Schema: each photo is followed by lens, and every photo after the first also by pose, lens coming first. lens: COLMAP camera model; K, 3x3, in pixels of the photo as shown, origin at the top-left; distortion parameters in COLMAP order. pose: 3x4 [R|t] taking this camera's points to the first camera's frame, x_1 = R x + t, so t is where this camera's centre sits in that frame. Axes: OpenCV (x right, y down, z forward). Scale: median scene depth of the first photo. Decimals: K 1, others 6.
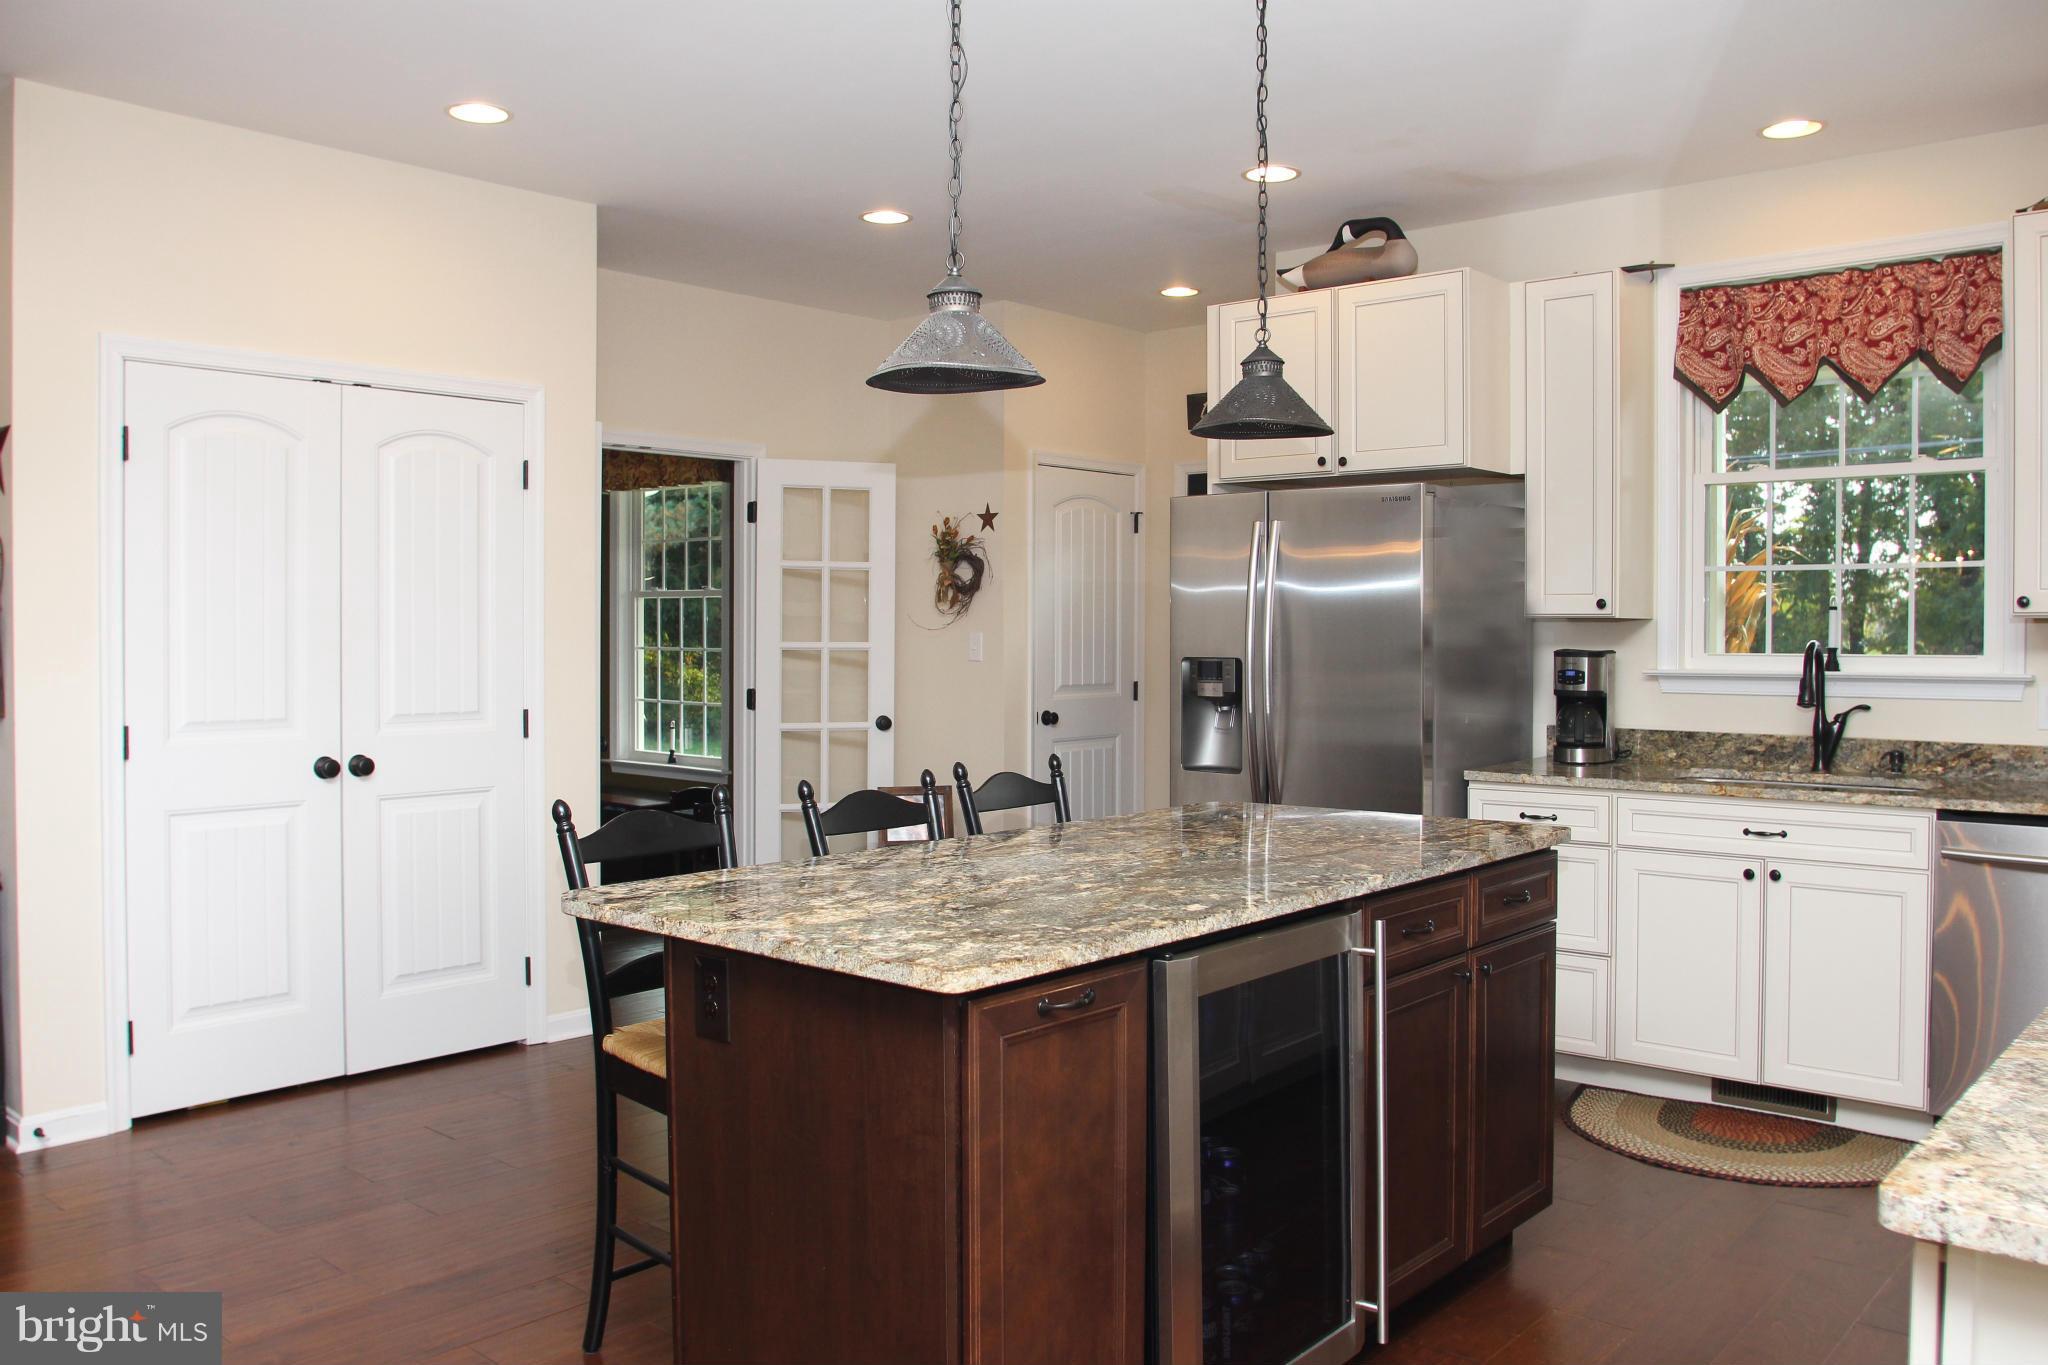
lens RADIAL K [[1617.7, 0, 1030.7], [0, 1617.7, 650.7], [0, 0, 1]] dist [-0.092070, 0.061195]
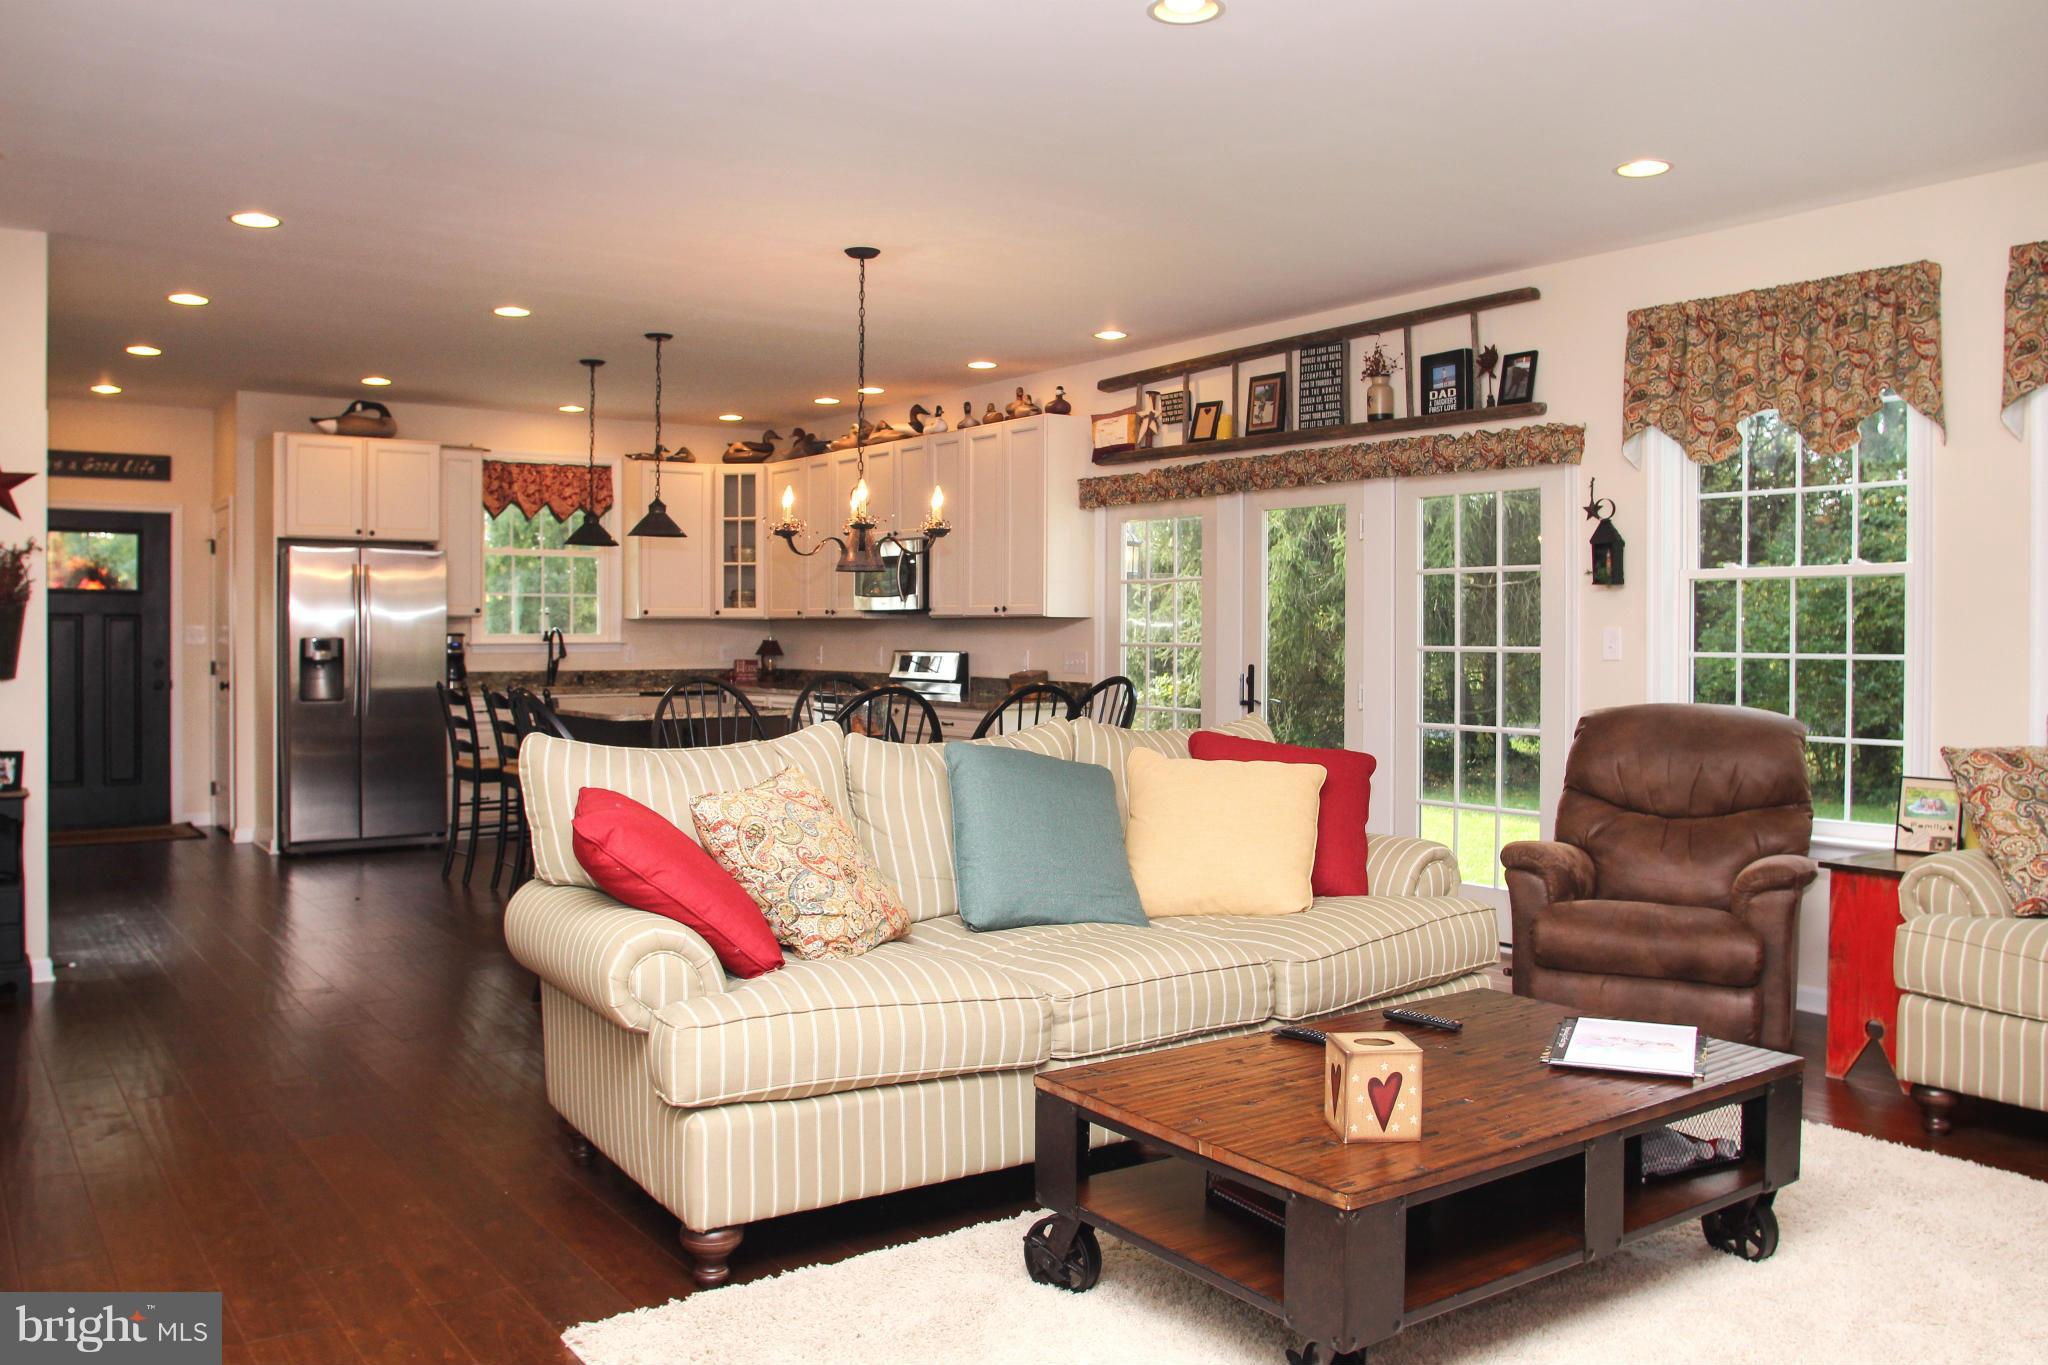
lens RADIAL K [[1606.5, 0, 1024.0], [0, 1606.5, 682.5], [0, 0, 1]] dist [-0.091061, 0.057134]
pose [[0.228490, -0.030261, 0.973076, -1.495616], [0.011341, 0.999532, 0.028421, 0.013951], [-0.973480, 0.004541, 0.228726, -0.171234]]
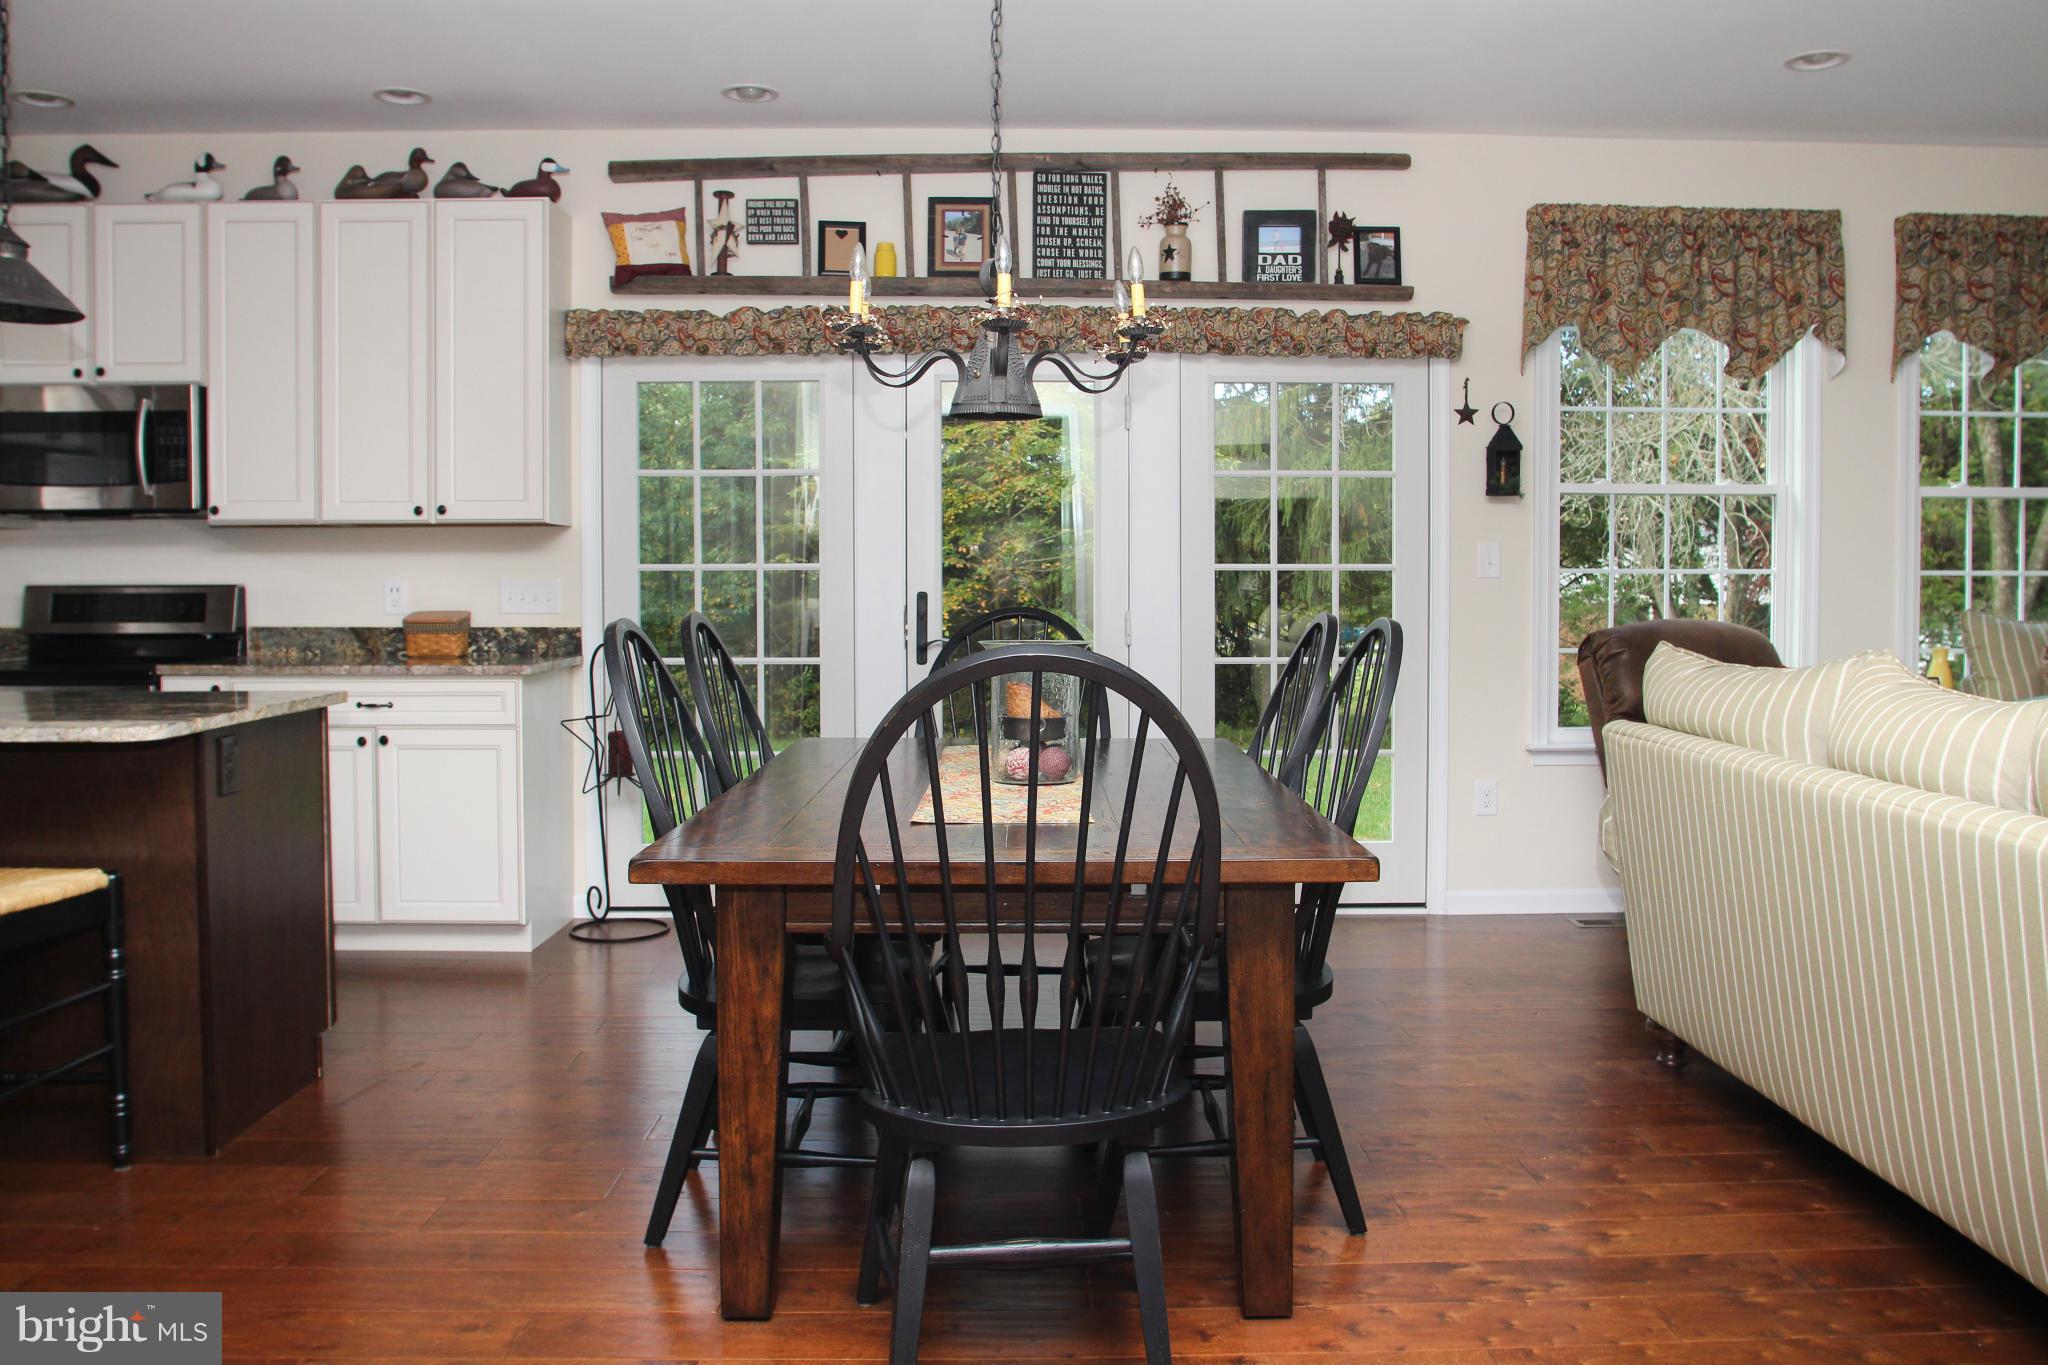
lens RADIAL K [[1606.5, 0, 1024.0], [0, 1606.5, 682.5], [0, 0, 1]] dist [-0.091061, 0.057134]
pose [[-0.677618, -0.055653, 0.733306, -0.818729], [0.011859, 0.996176, 0.086561, 0.010726], [-0.735319, 0.067352, -0.674366, 0.706100]]
